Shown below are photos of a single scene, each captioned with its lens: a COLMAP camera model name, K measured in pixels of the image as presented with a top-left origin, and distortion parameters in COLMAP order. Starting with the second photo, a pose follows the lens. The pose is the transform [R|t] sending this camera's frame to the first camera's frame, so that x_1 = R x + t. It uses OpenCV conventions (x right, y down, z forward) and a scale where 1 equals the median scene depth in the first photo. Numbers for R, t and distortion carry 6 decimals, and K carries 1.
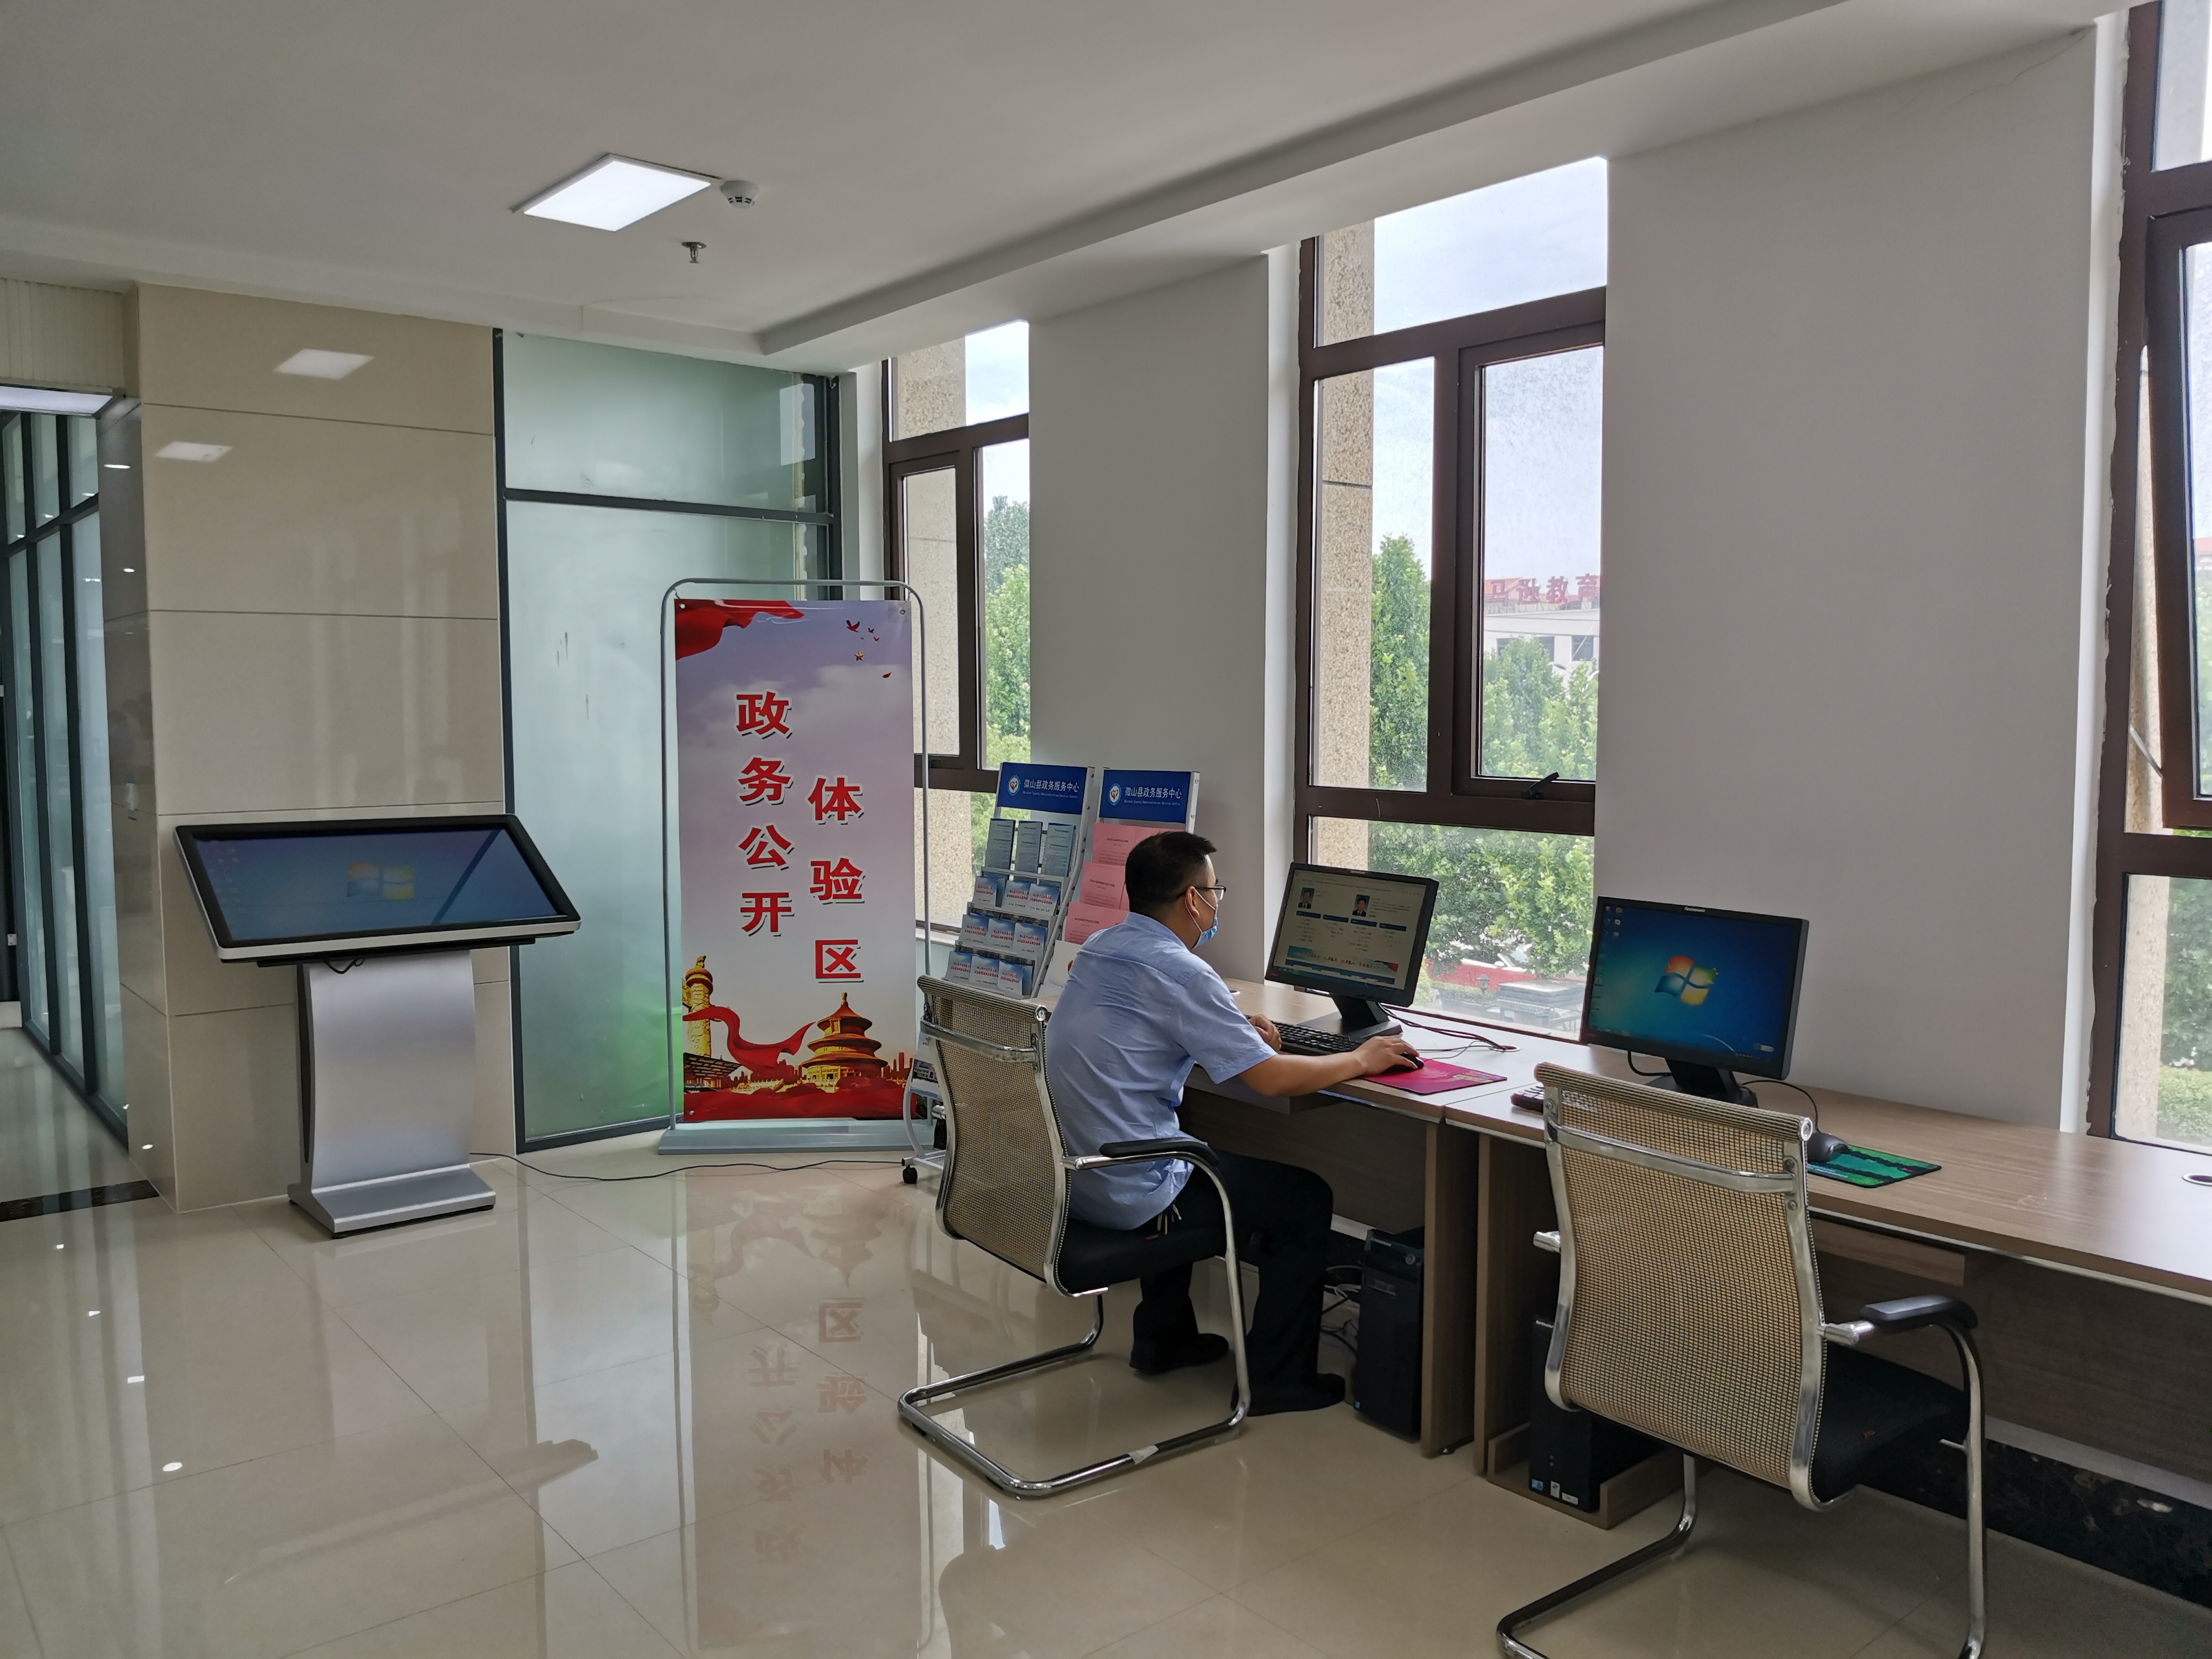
lens RADIAL K [[1769.5, 0, 1106.0], [0, 1769.5, 829.5], [0, 0, 1]] dist [-0.004652, -0.002523]
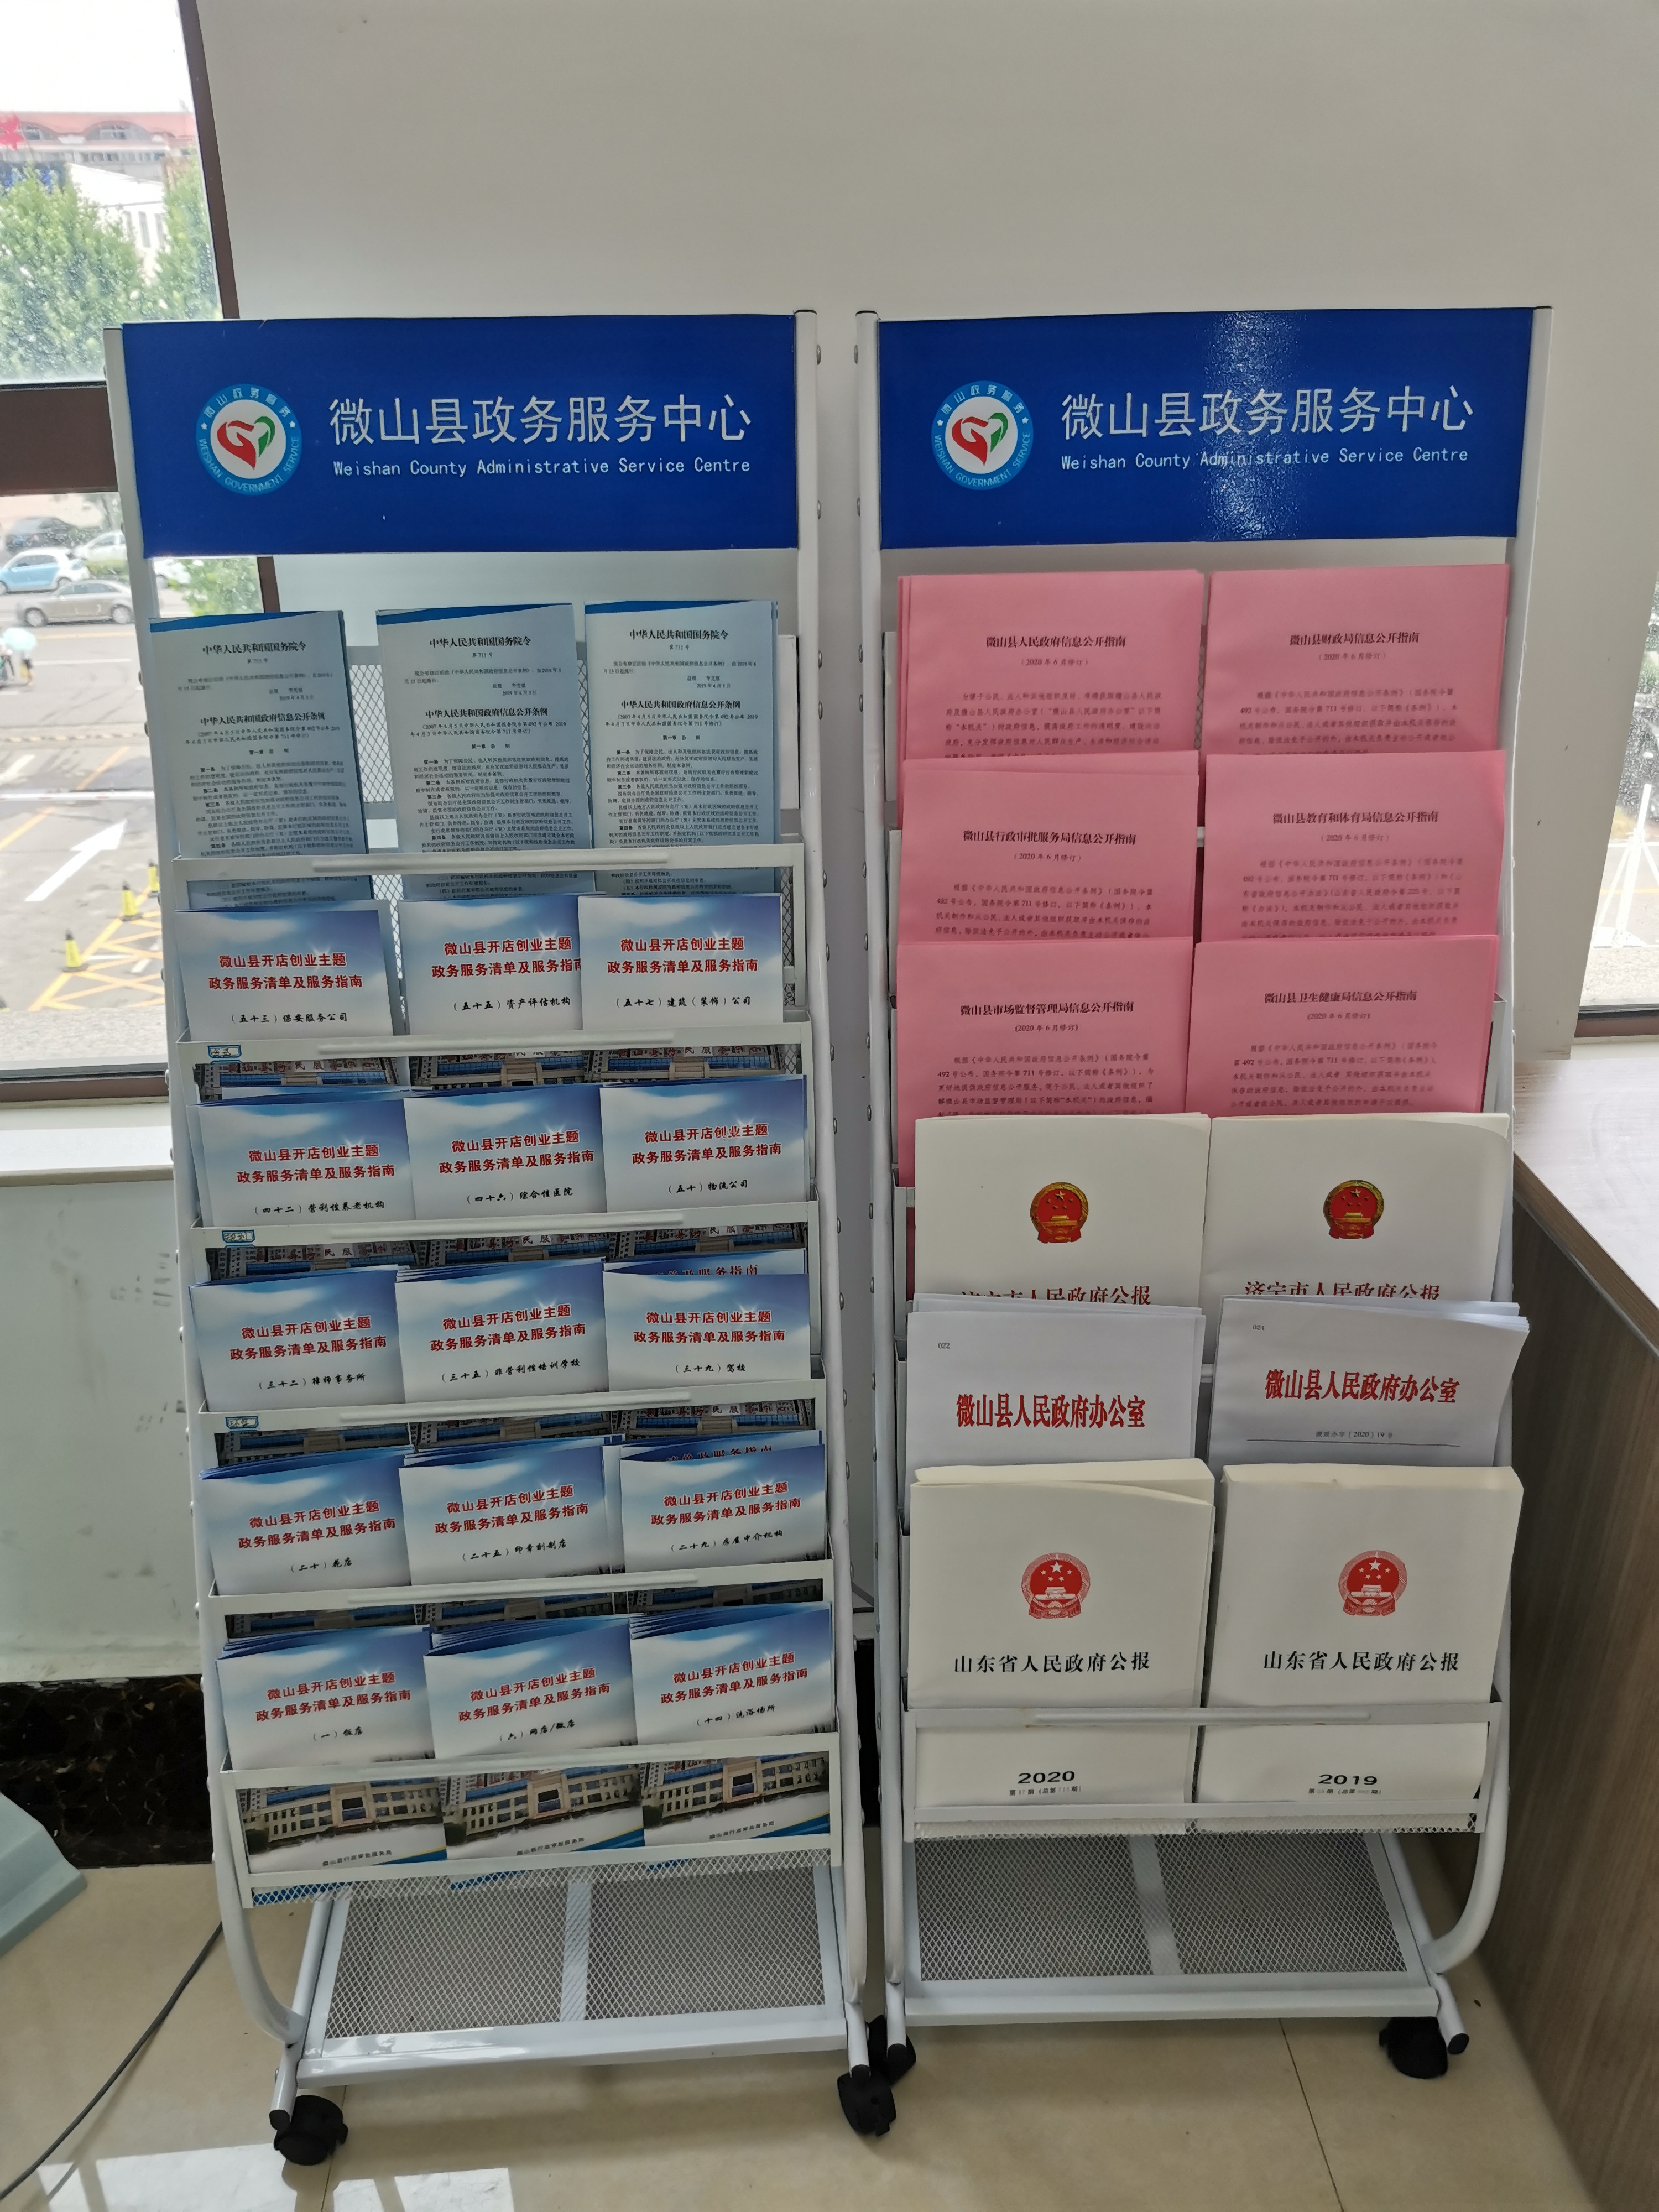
lens RADIAL K [[1769.5, 0, 829.5], [0, 1769.5, 1106.0], [0, 0, 1]] dist [-0.004652, -0.002523]
pose [[0.566322, -0.351600, 0.745424, -0.199932], [0.071575, 0.922002, 0.380511, -0.027483], [-0.821070, -0.162138, 0.547316, 0.848532]]
